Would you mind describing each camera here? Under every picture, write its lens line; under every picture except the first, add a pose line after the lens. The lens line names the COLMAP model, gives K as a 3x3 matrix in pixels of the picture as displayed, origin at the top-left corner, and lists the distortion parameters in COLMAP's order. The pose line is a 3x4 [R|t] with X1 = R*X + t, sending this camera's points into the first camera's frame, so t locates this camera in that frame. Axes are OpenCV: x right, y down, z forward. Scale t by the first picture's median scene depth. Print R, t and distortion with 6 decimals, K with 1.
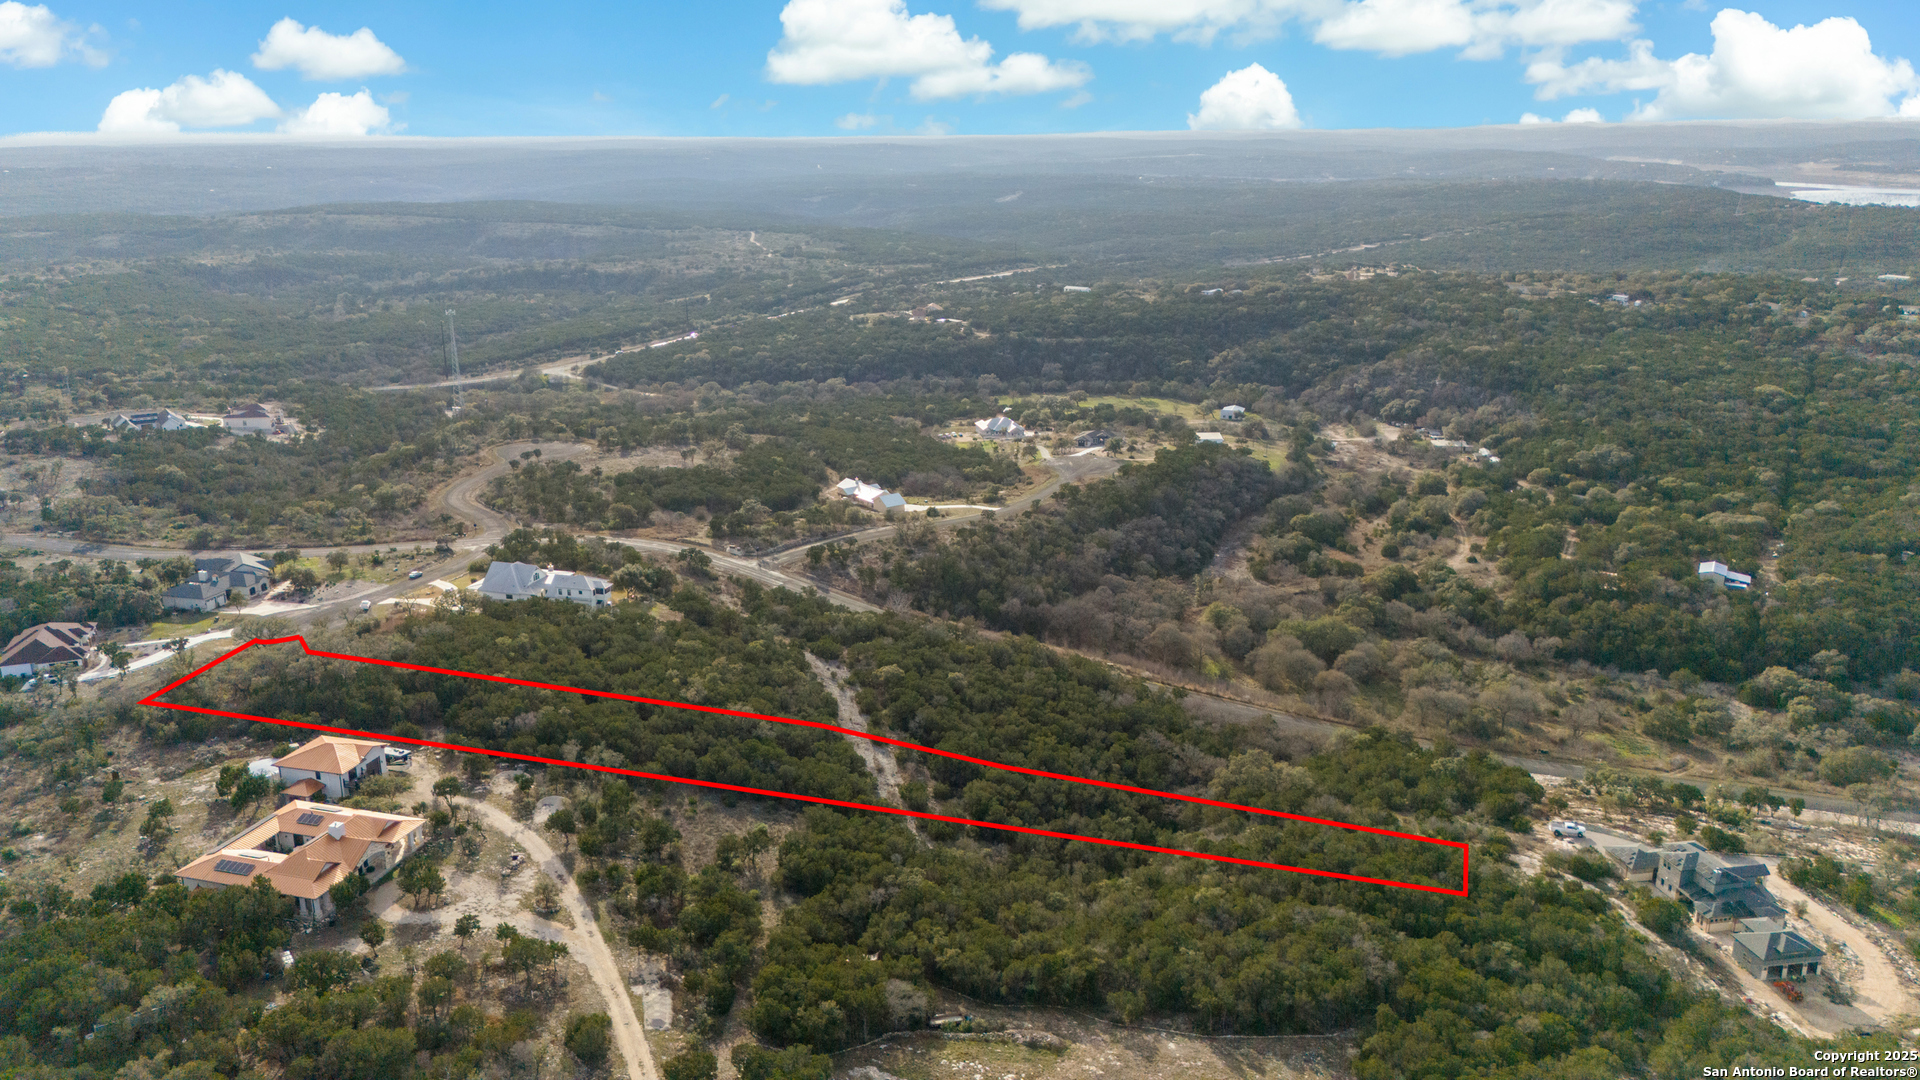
lens RADIAL K [[1401.7, 0, 960.0], [0, 1401.7, 540.0], [0, 0, 1]] dist [0.077707, -0.093307]
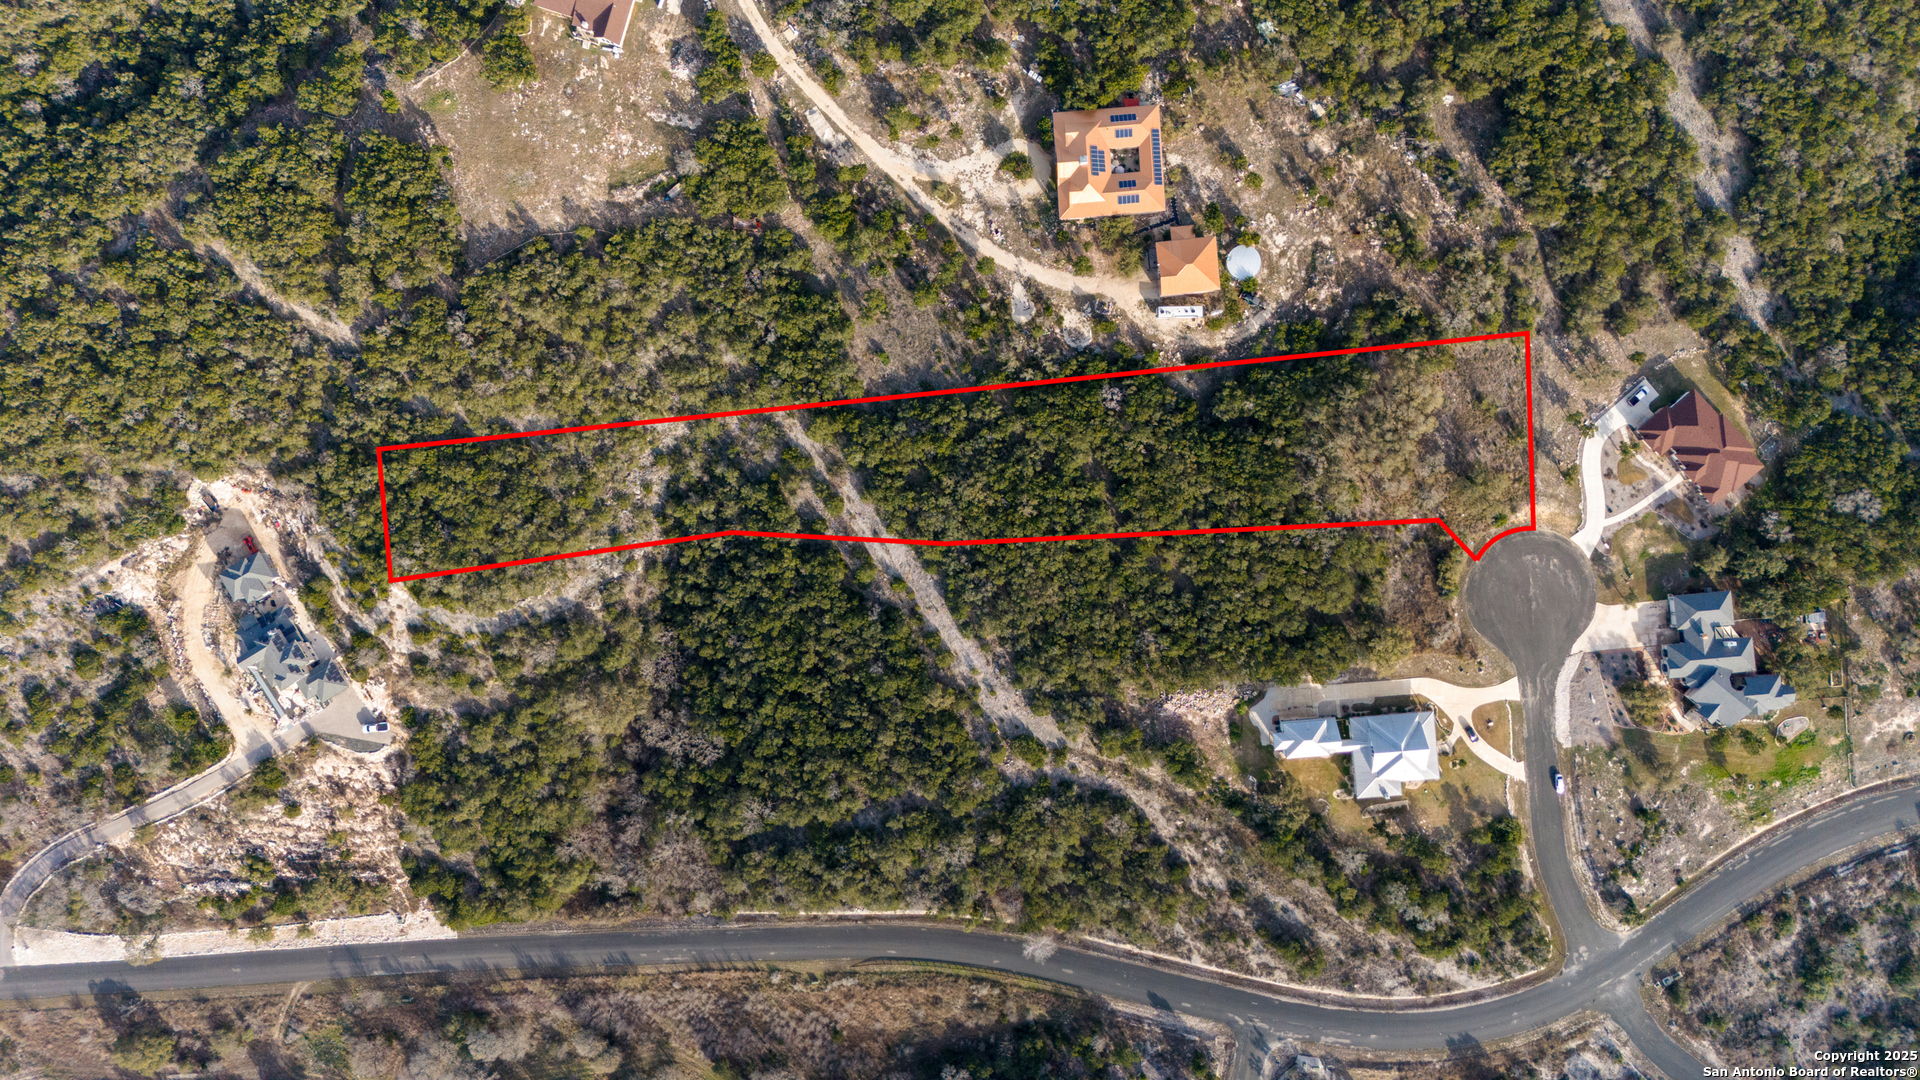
lens RADIAL K [[1403.0, 0, 965.2], [0, 1403.0, 546.0], [0, 0, 1]] dist [0.076325, -0.076131]
pose [[-0.934457, 0.355831, 0.013209, -0.068070], [-0.087180, -0.264599, 0.960410, -0.486511], [0.345238, 0.896310, 0.278277, 0.324442]]
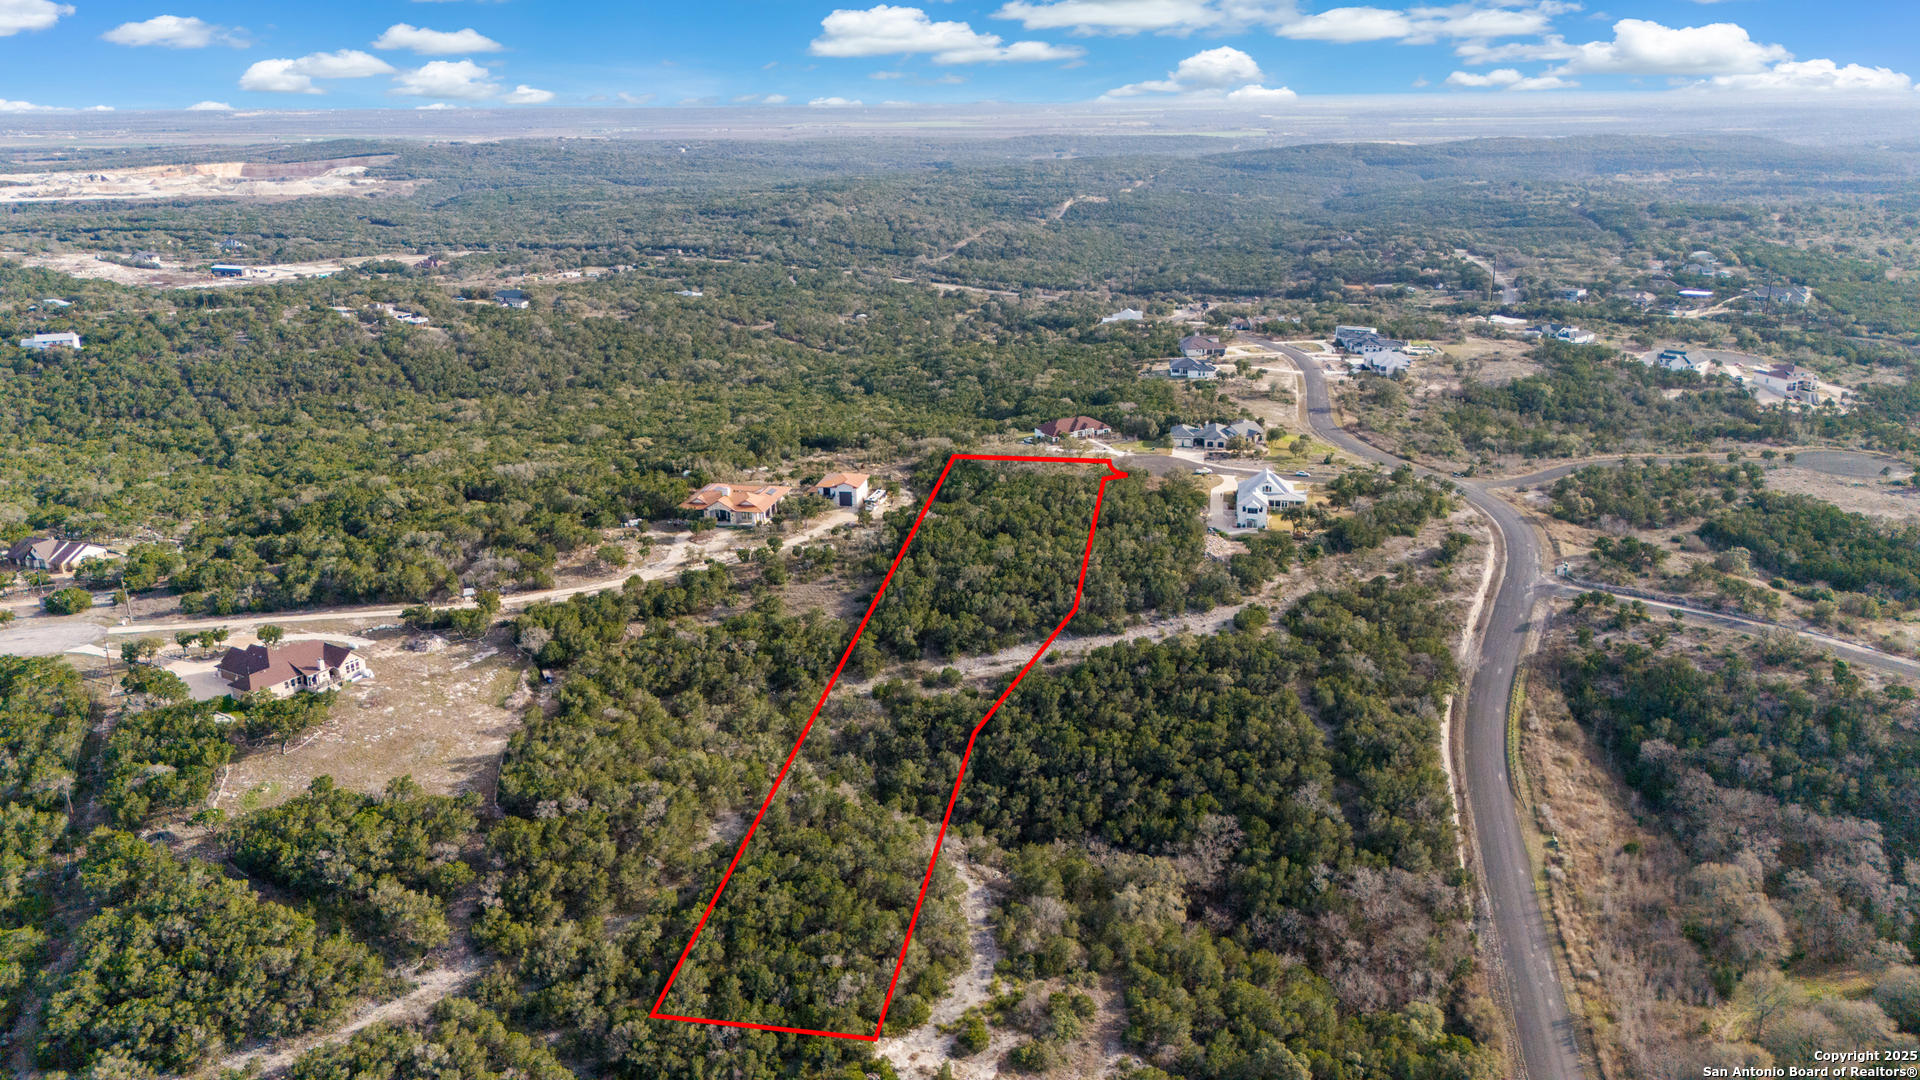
lens RADIAL K [[1420.0, 0, 971.1], [0, 1420.0, 513.7], [0, 0, 1]] dist [0.069295, -0.077142]
pose [[0.102293, 0.285402, -0.952933, 0.461808], [-0.272865, 0.929264, 0.249023, -0.105306], [0.956599, 0.234549, 0.172933, 0.355439]]
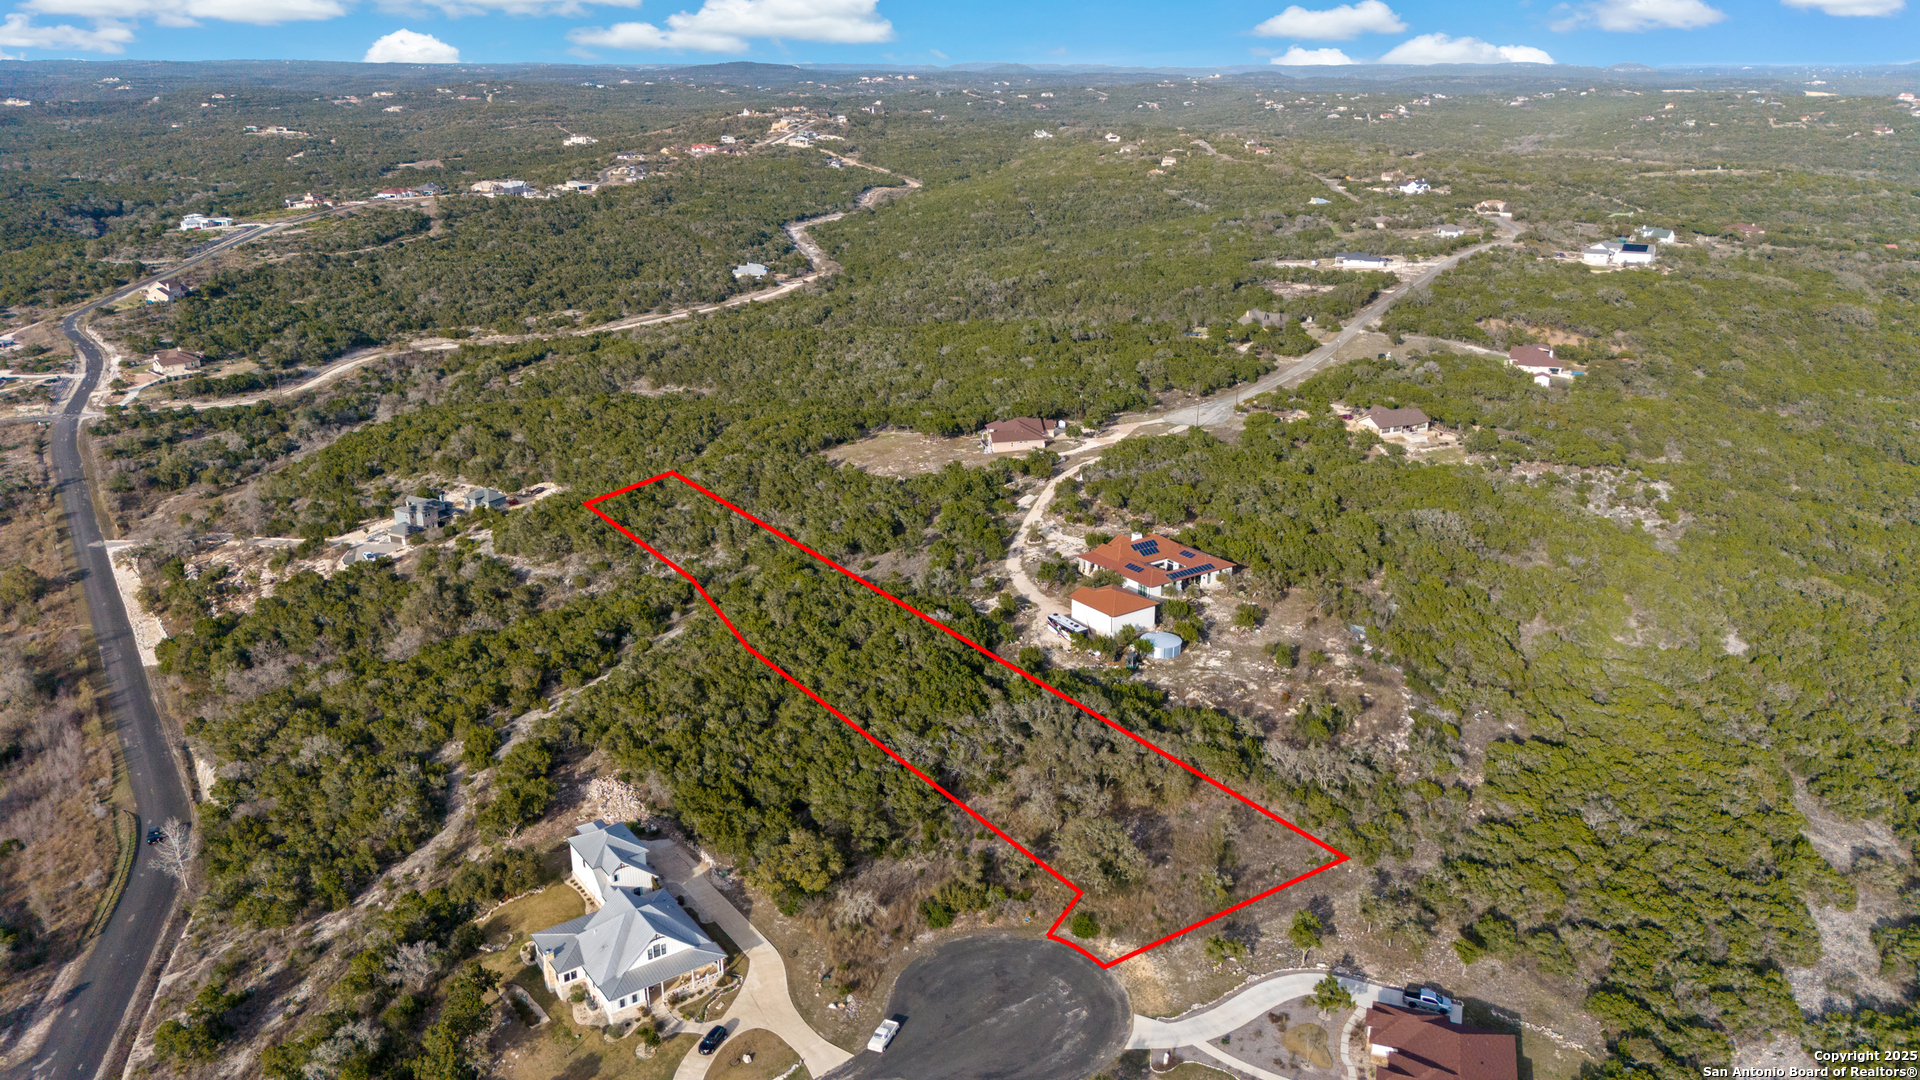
lens RADIAL K [[1403.0, 0, 965.2], [0, 1403.0, 546.0], [0, 0, 1]] dist [0.076325, -0.076131]
pose [[-0.777133, -0.199532, 0.596868, -0.417574], [0.182430, 0.836265, 0.517089, -0.203988], [-0.602315, 0.510733, -0.613488, 0.716384]]
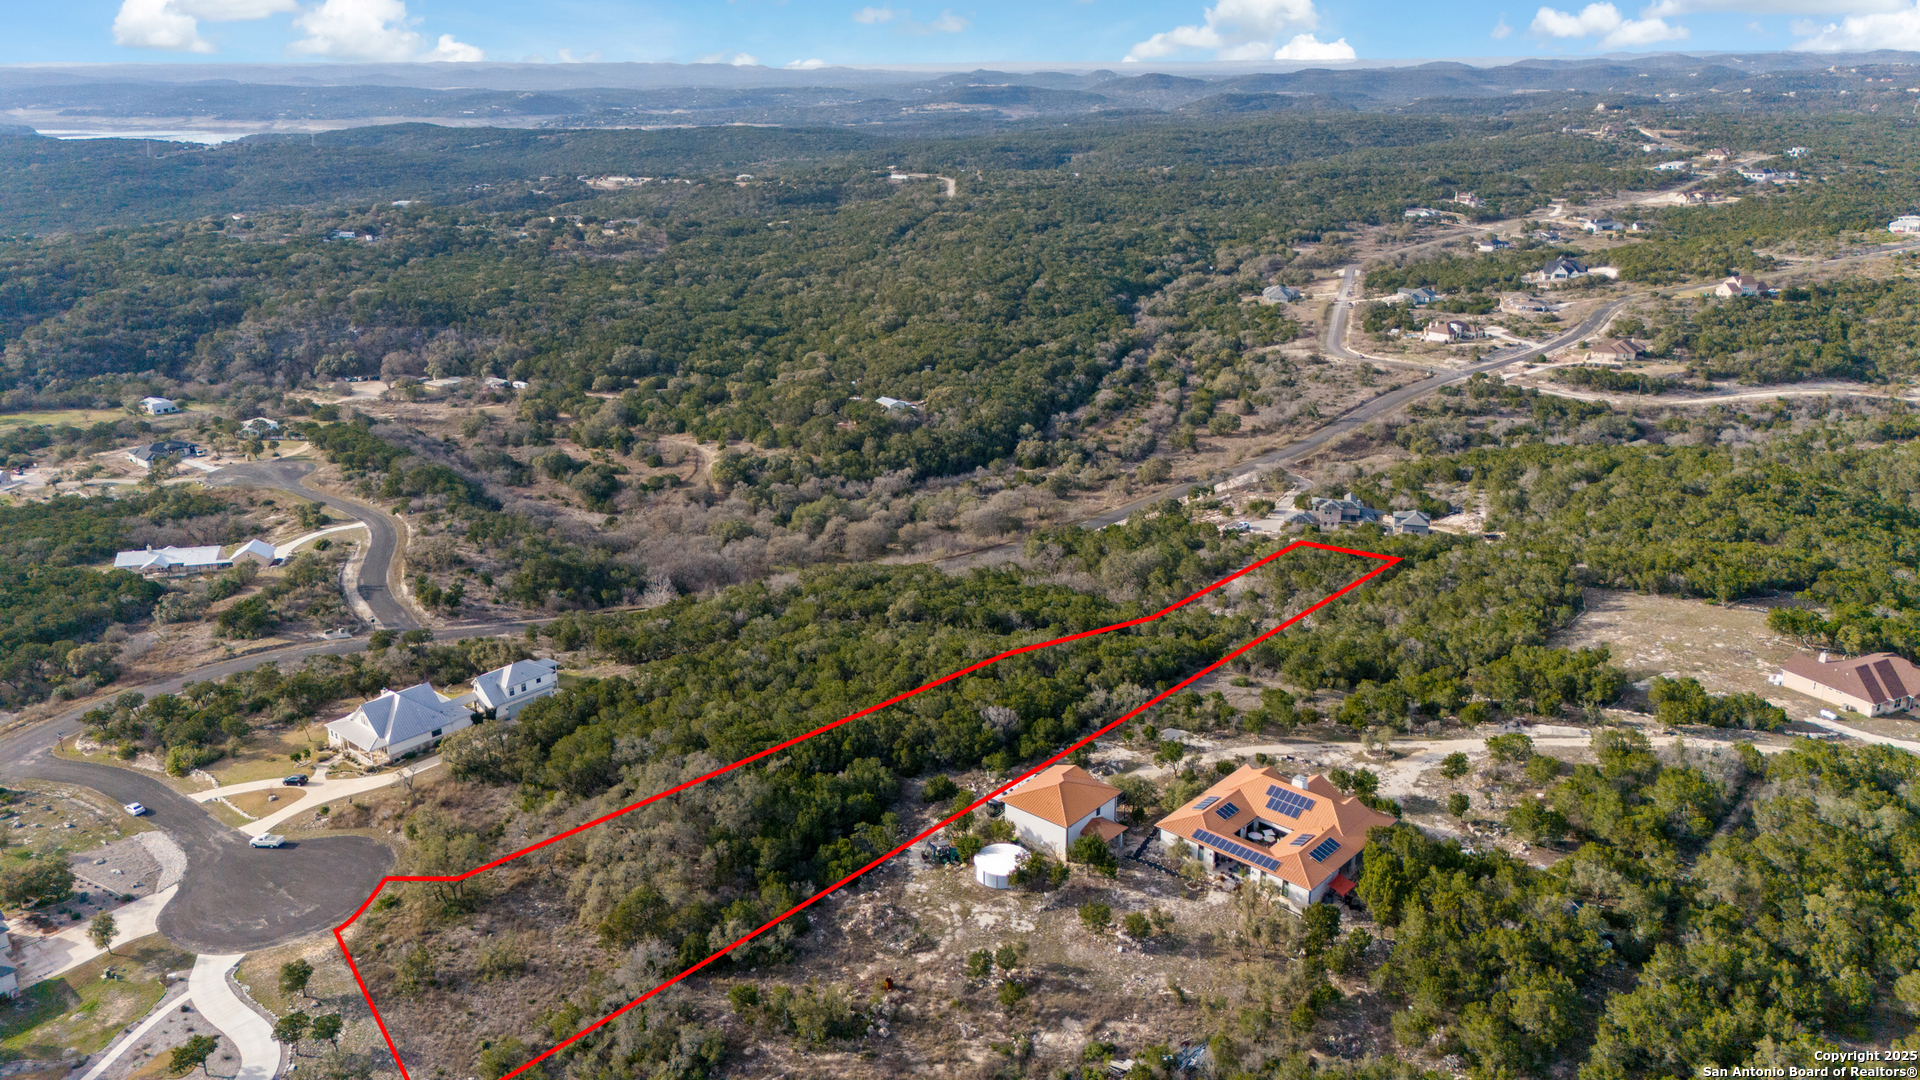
lens RADIAL K [[1403.0, 0, 965.2], [0, 1403.0, 546.0], [0, 0, 1]] dist [0.076325, -0.076131]
pose [[0.428473, -0.295288, 0.853941, -0.465119], [0.263038, 0.944922, 0.194767, -0.068535], [-0.864420, 0.141167, 0.482546, 0.255624]]
